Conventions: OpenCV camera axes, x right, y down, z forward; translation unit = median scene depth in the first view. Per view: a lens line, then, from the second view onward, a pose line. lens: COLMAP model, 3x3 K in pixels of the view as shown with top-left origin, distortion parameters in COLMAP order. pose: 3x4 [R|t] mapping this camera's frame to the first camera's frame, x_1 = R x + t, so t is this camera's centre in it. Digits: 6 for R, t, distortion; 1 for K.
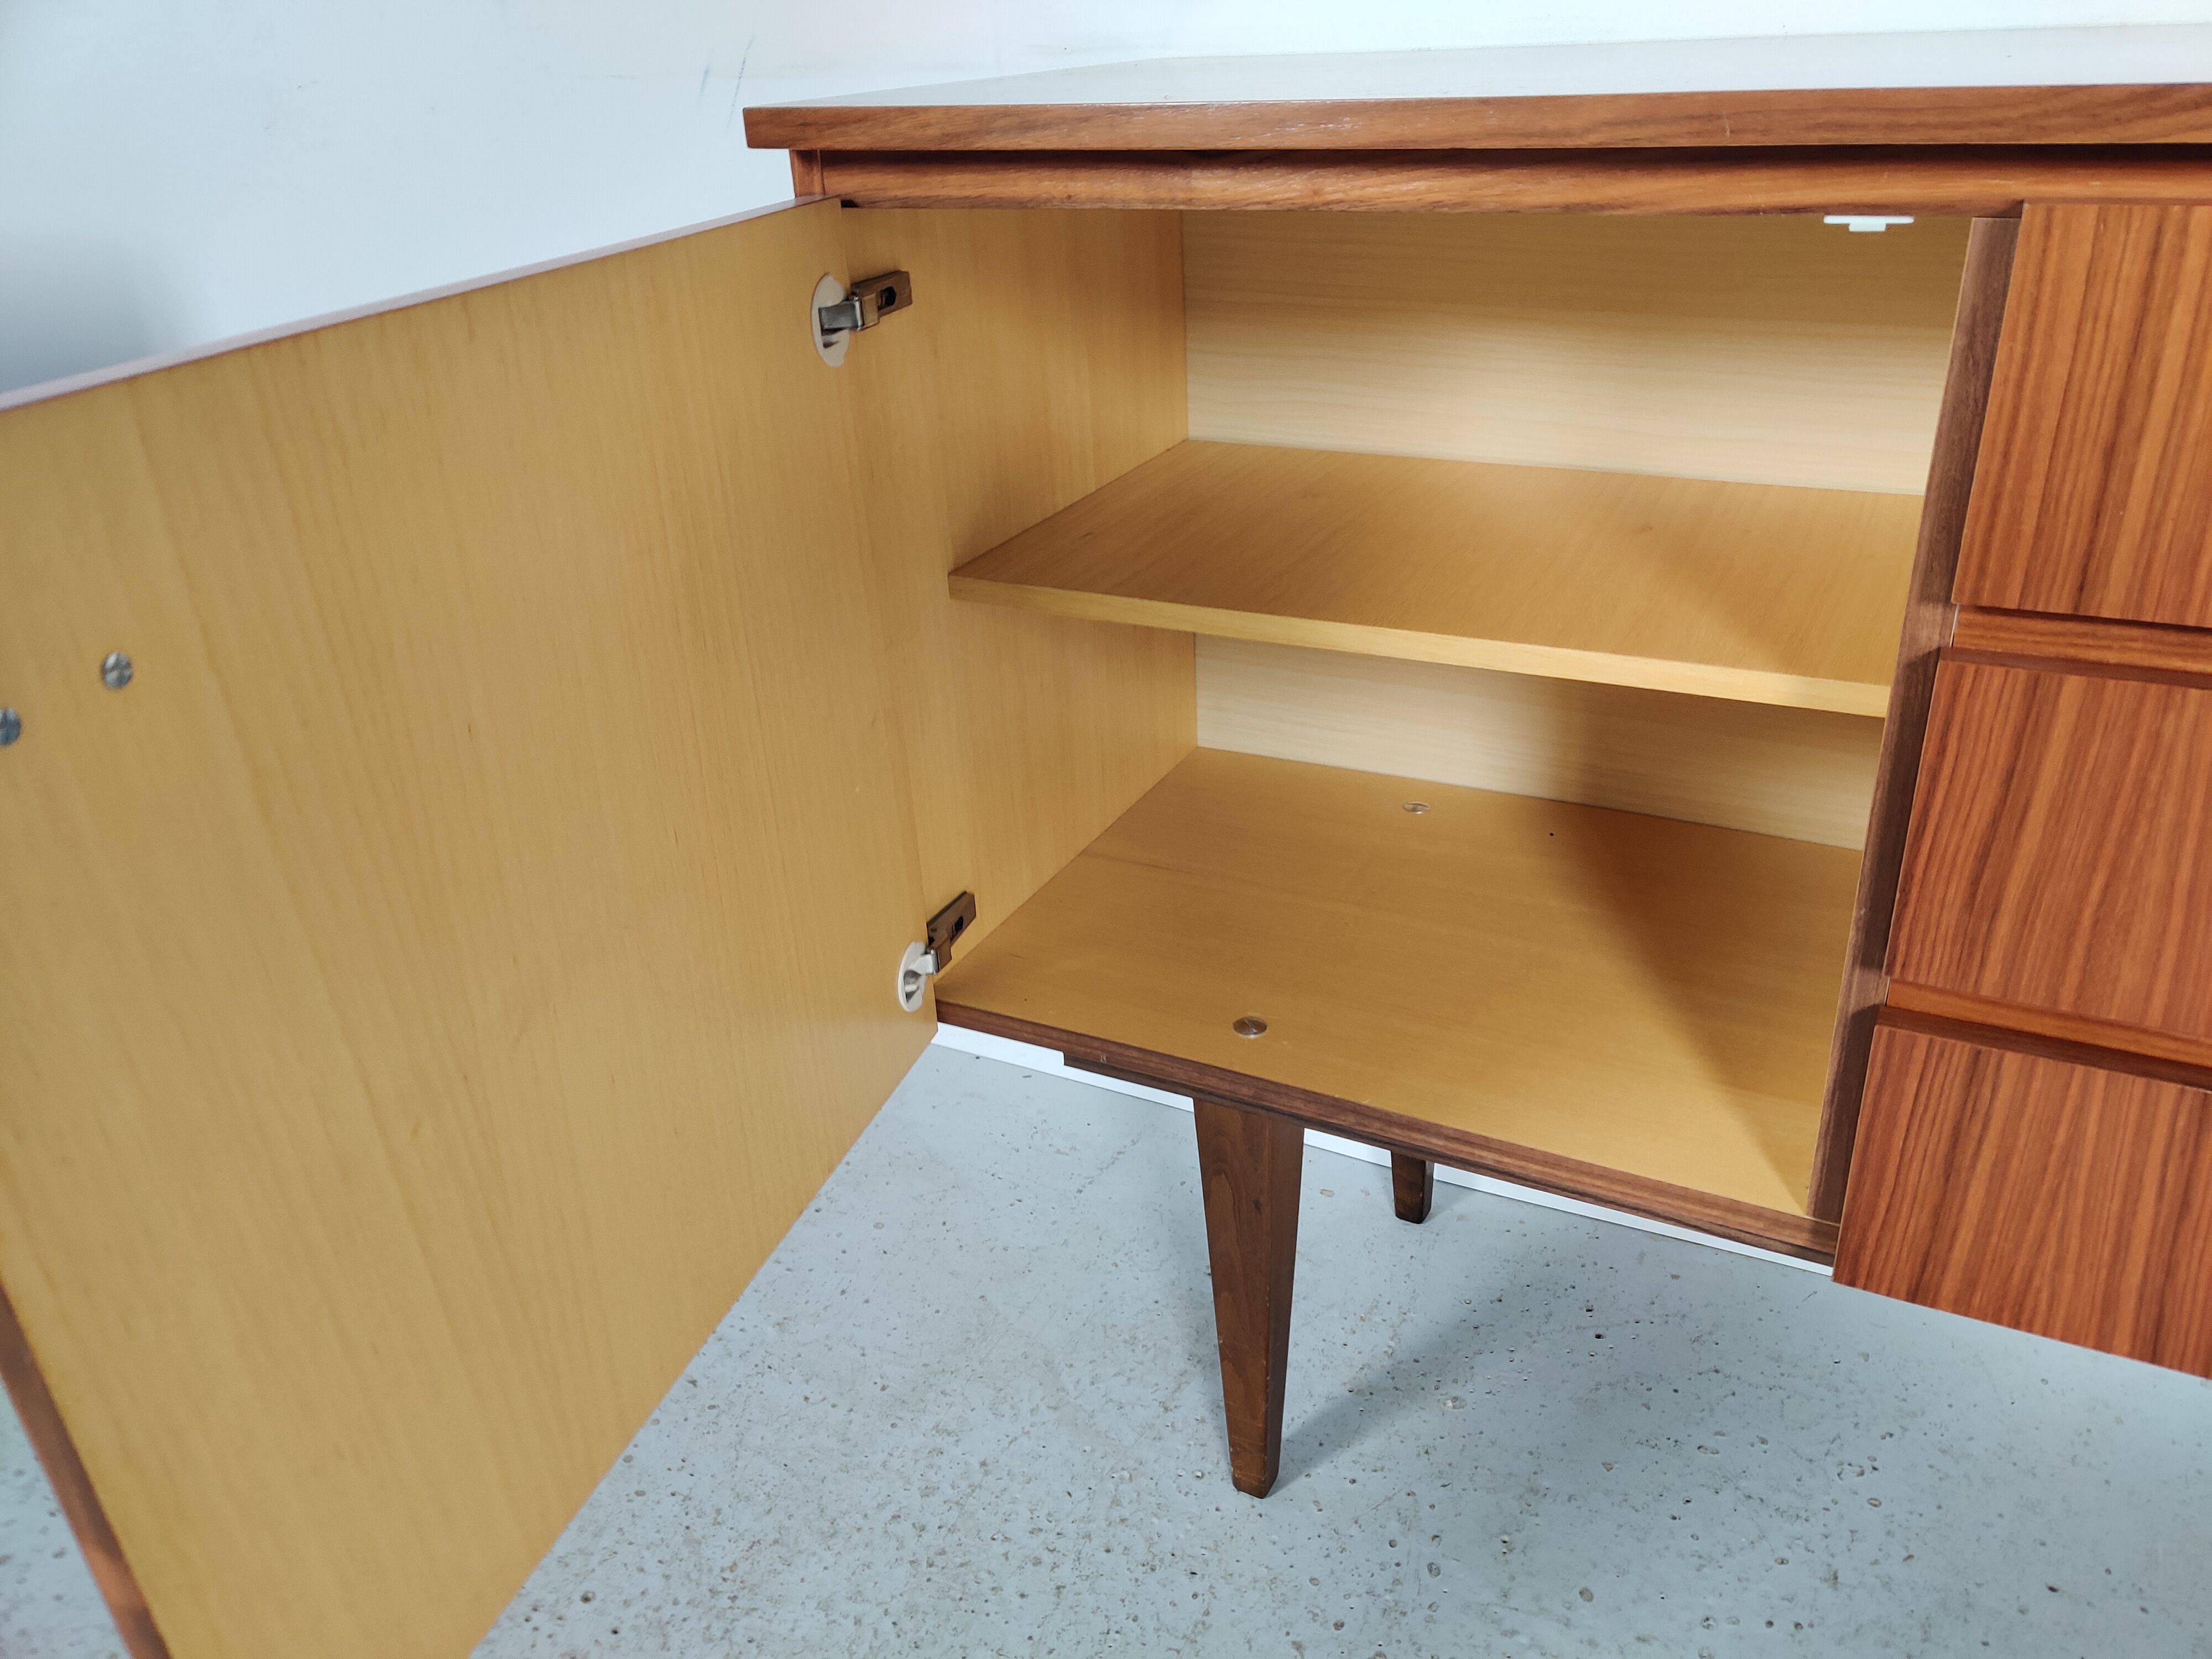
lens RADIAL K [[1679.9, 0, 1106.0], [0, 1679.9, 829.5], [0, 0, 1]] dist [0.073353, -0.071545]
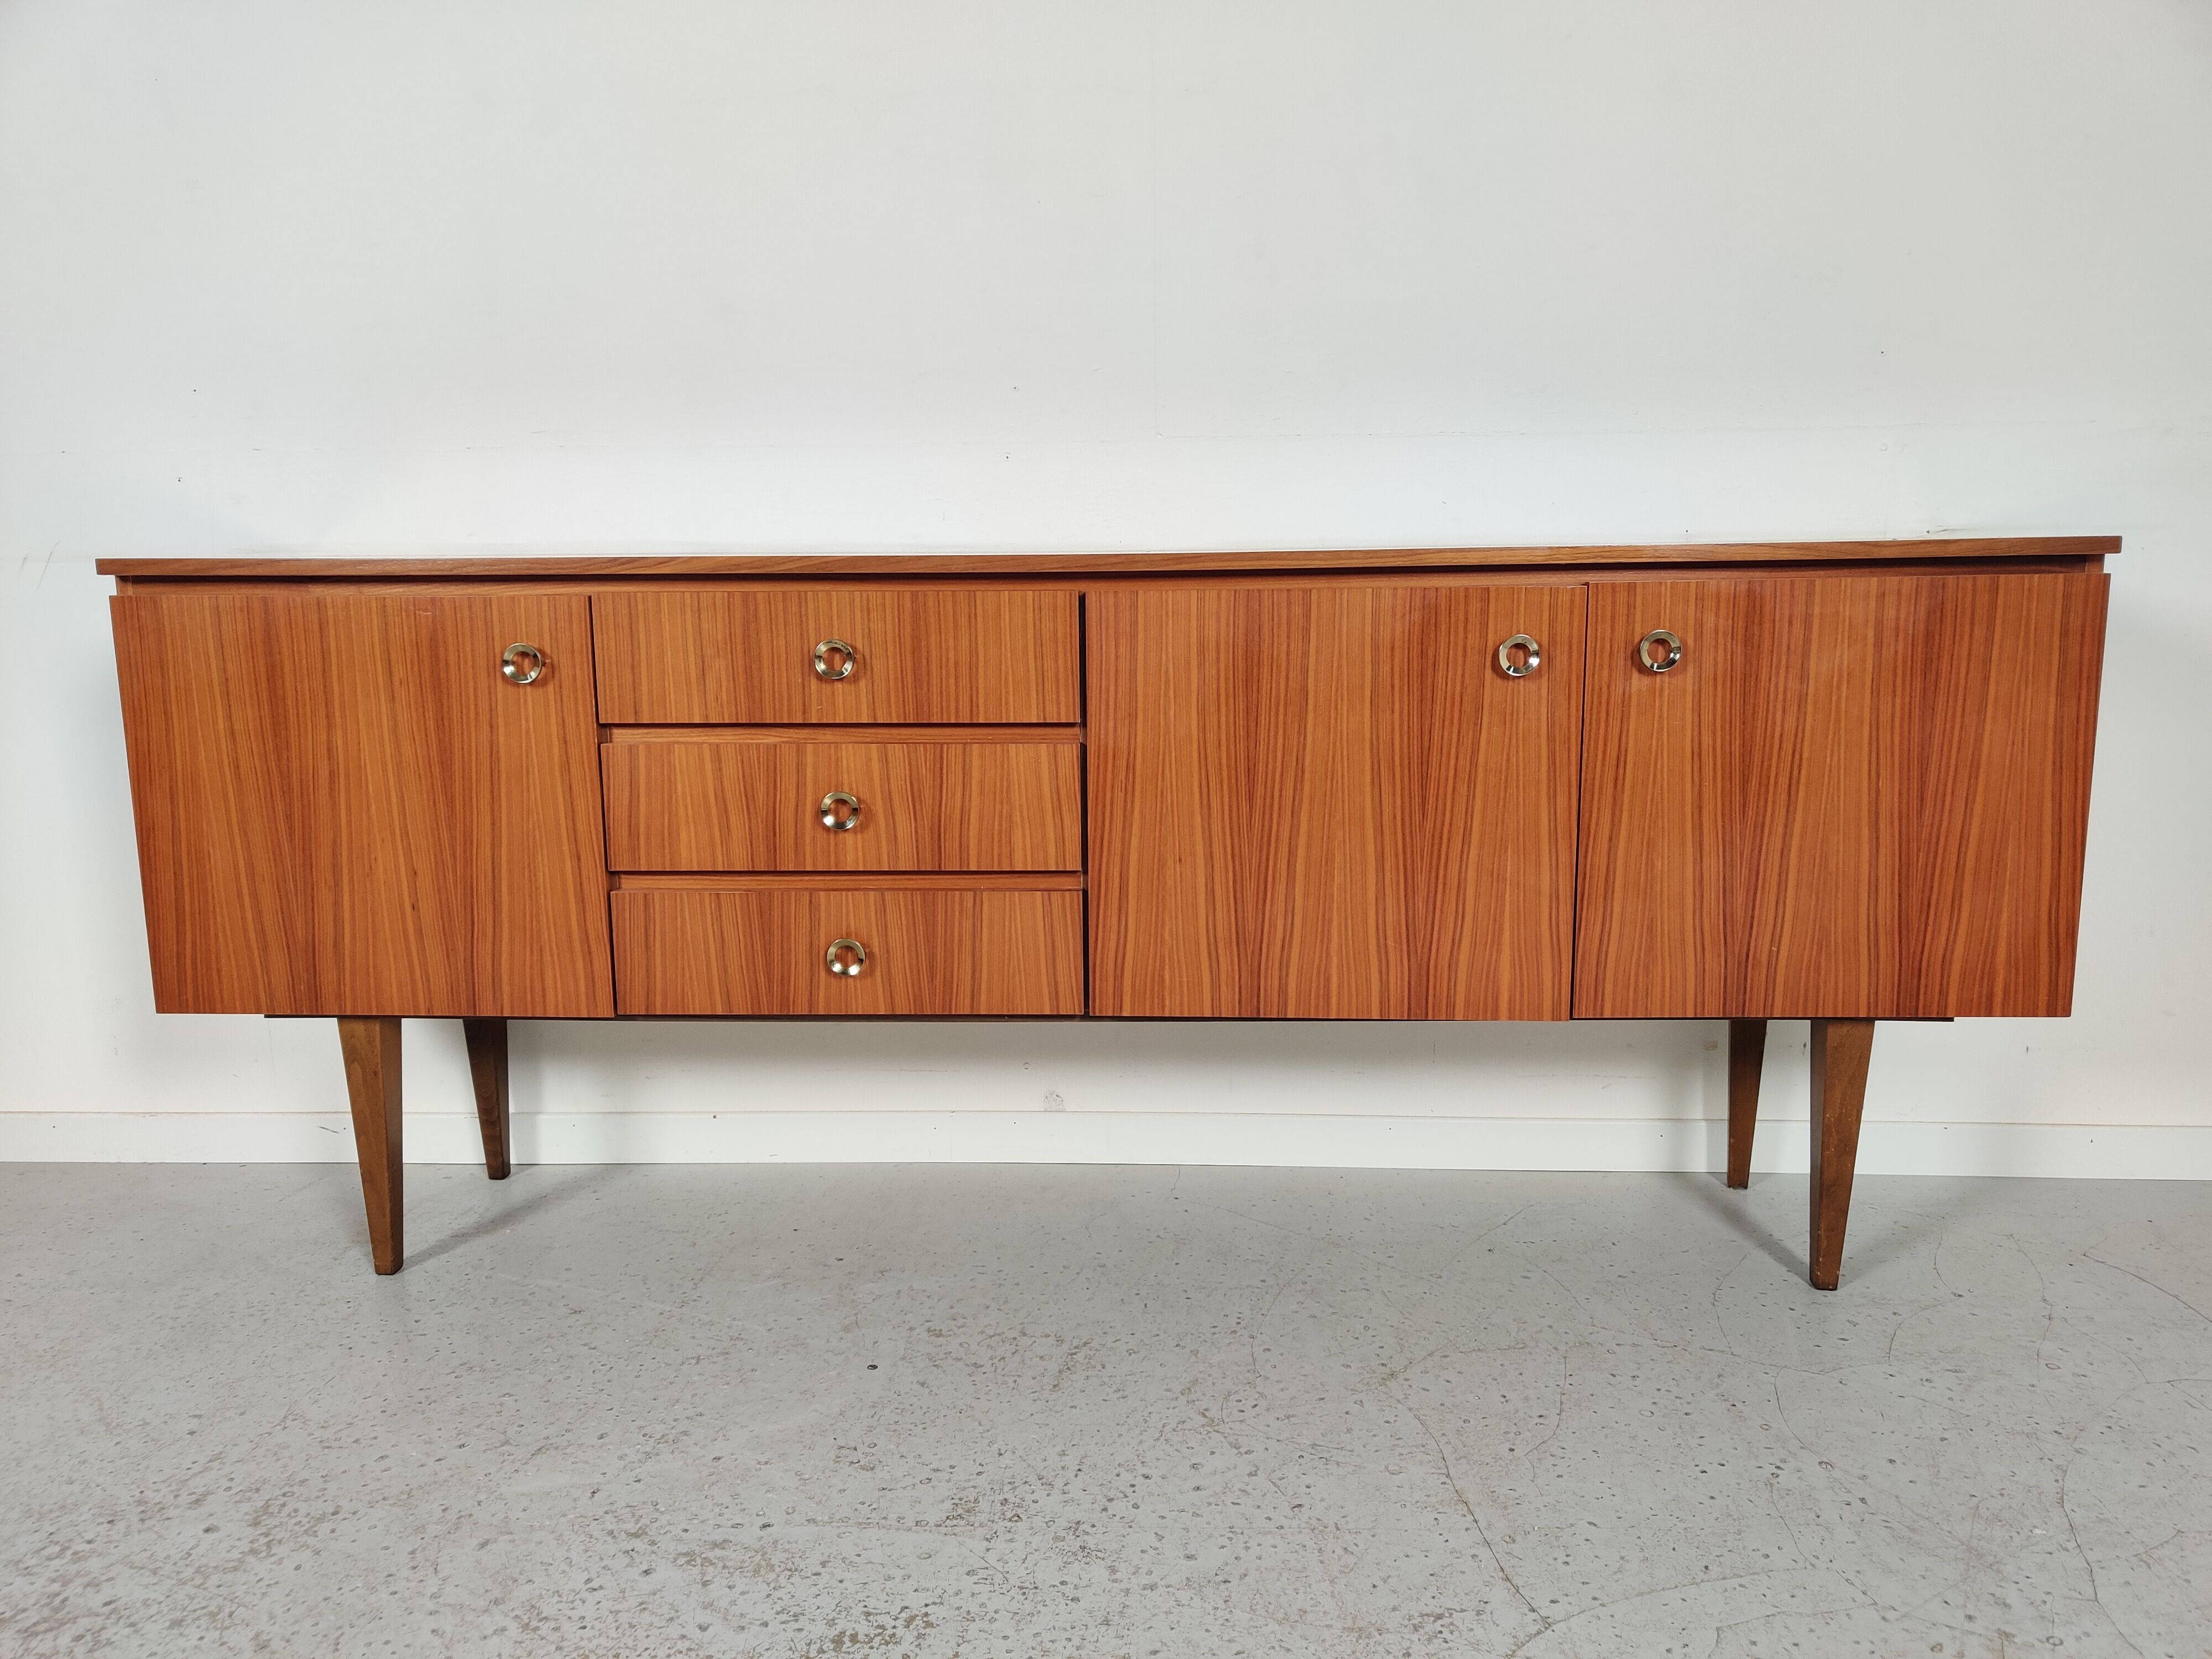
lens RADIAL K [[1679.9, 0, 1106.0], [0, 1679.9, 829.5], [0, 0, 1]] dist [0.073353, -0.071545]
pose [[0.910946, -0.028260, 0.411557, 0.064931], [0.152047, 0.950415, -0.271282, 0.695091], [-0.383483, 0.309699, 0.870073, -1.303089]]
